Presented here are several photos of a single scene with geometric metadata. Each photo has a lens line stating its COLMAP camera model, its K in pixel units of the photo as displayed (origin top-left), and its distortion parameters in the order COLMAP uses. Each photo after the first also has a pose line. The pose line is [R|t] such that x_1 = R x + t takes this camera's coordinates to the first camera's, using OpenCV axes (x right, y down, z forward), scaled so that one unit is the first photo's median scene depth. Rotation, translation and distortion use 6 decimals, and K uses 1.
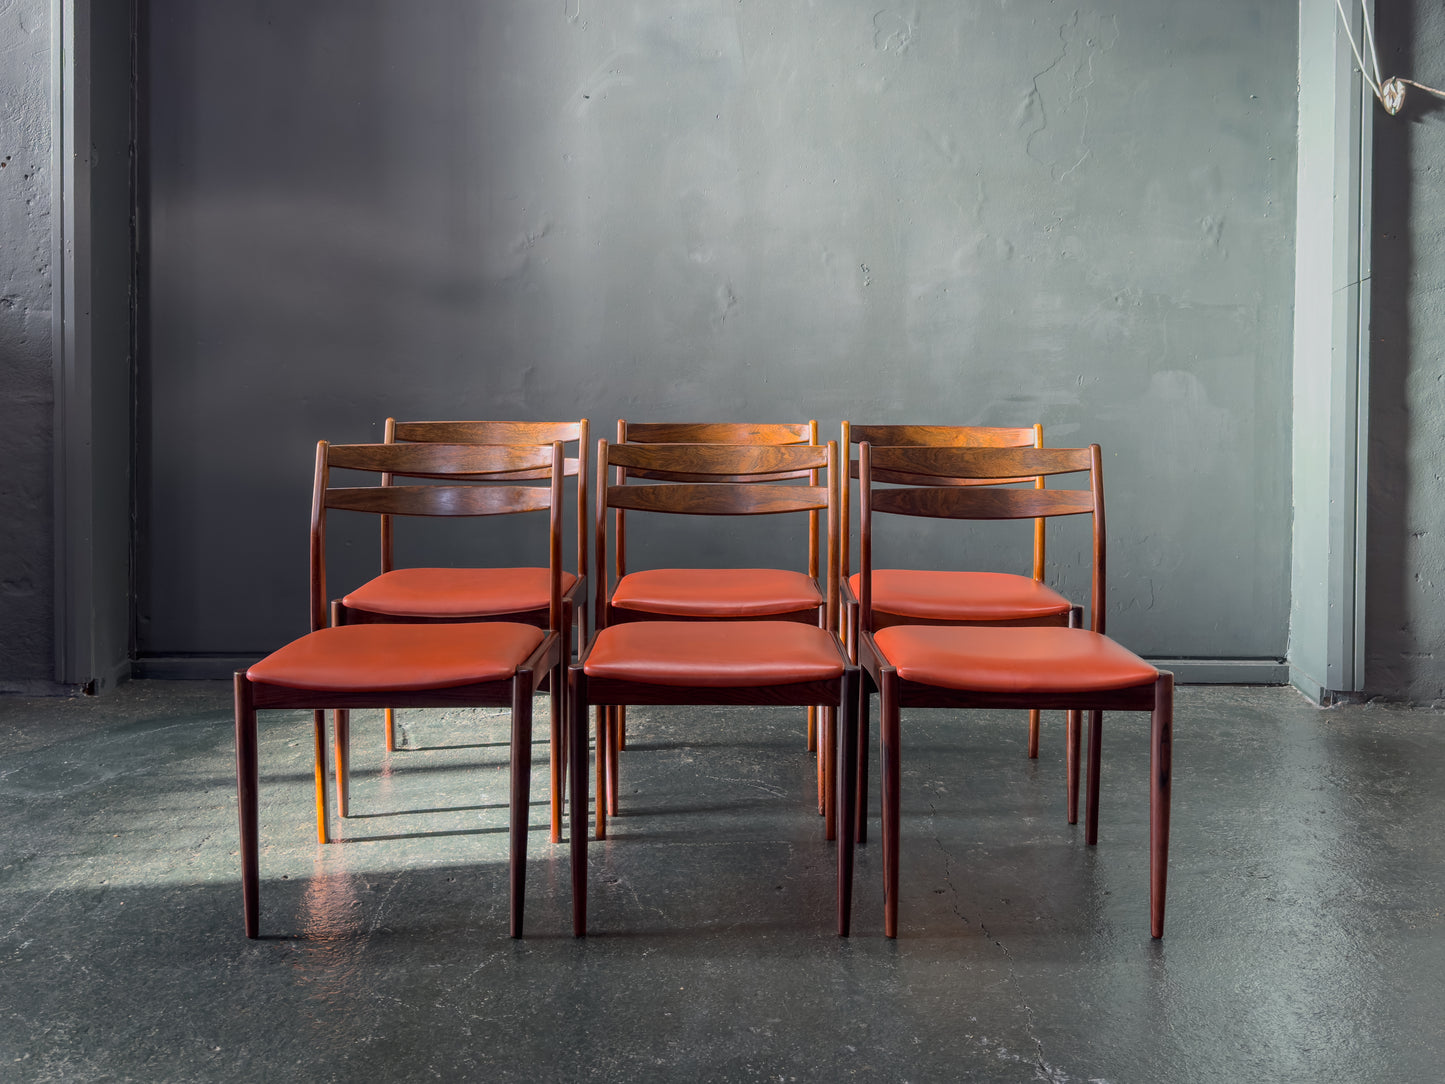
lens RADIAL K [[1390.8, 0, 750.9], [0, 1390.8, 361.3], [0, 0, 1]] dist [0.185196, -0.433245]
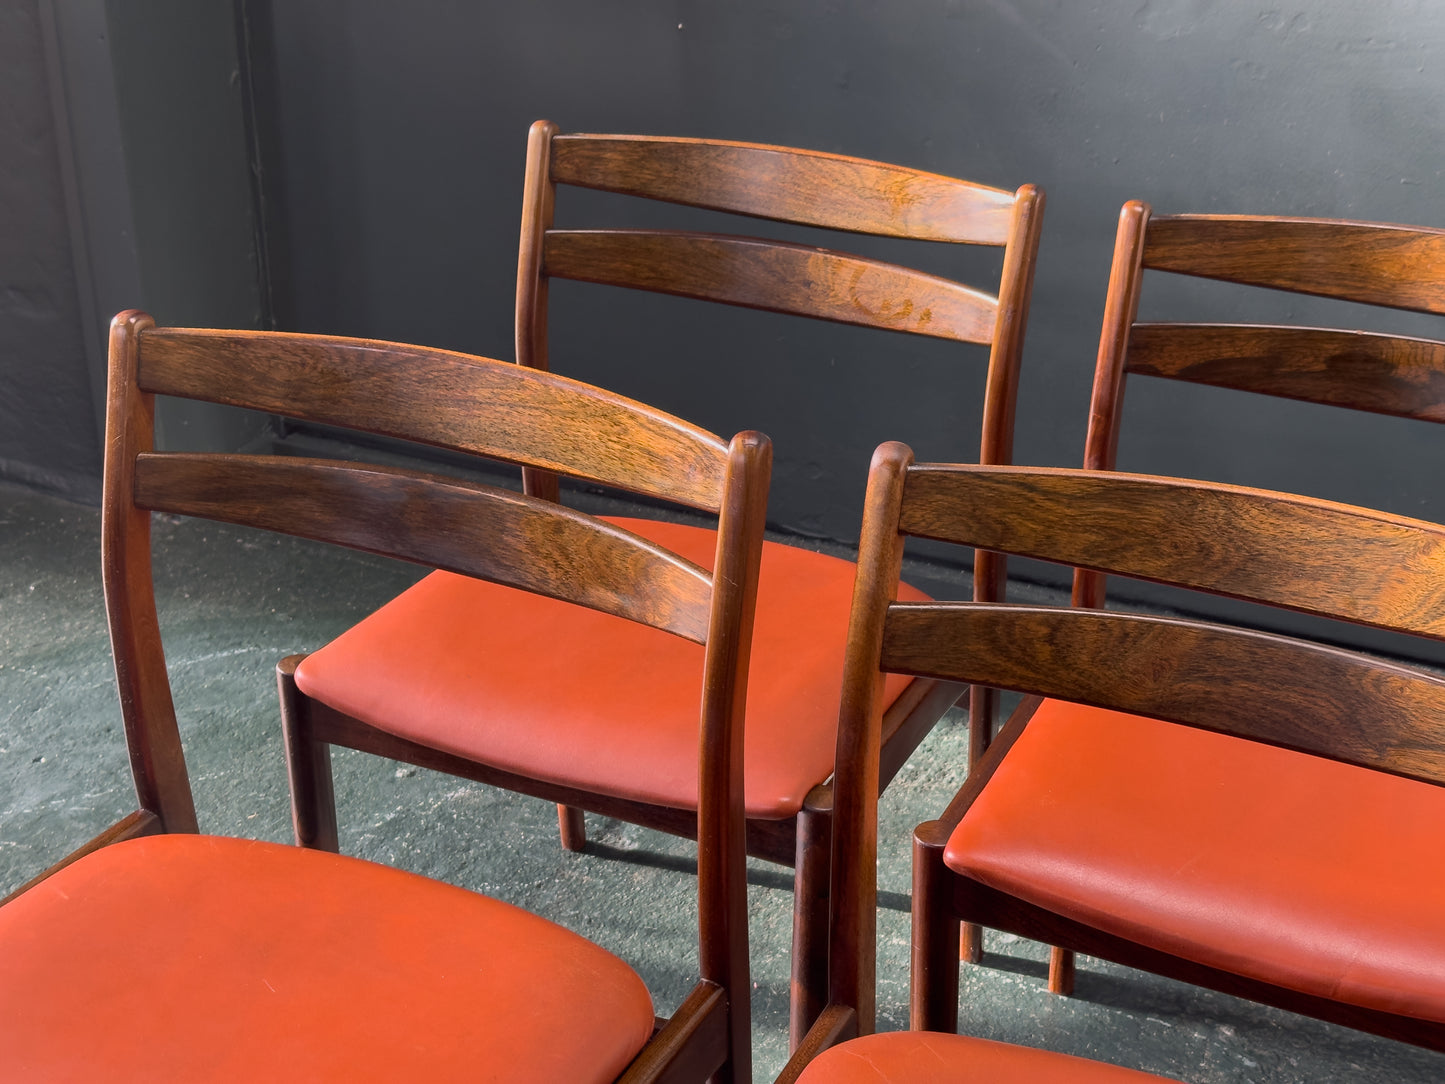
lens RADIAL K [[2019.7, 0, 722.1], [0, 2019.7, 556.1], [0, 0, 1]] dist [0.196240, -0.414493]
pose [[0.899211, 0.192449, -0.392915, 0.031301], [-0.014869, 0.910985, 0.412171, -0.092830], [0.437262, -0.364786, 0.822030, 0.602450]]
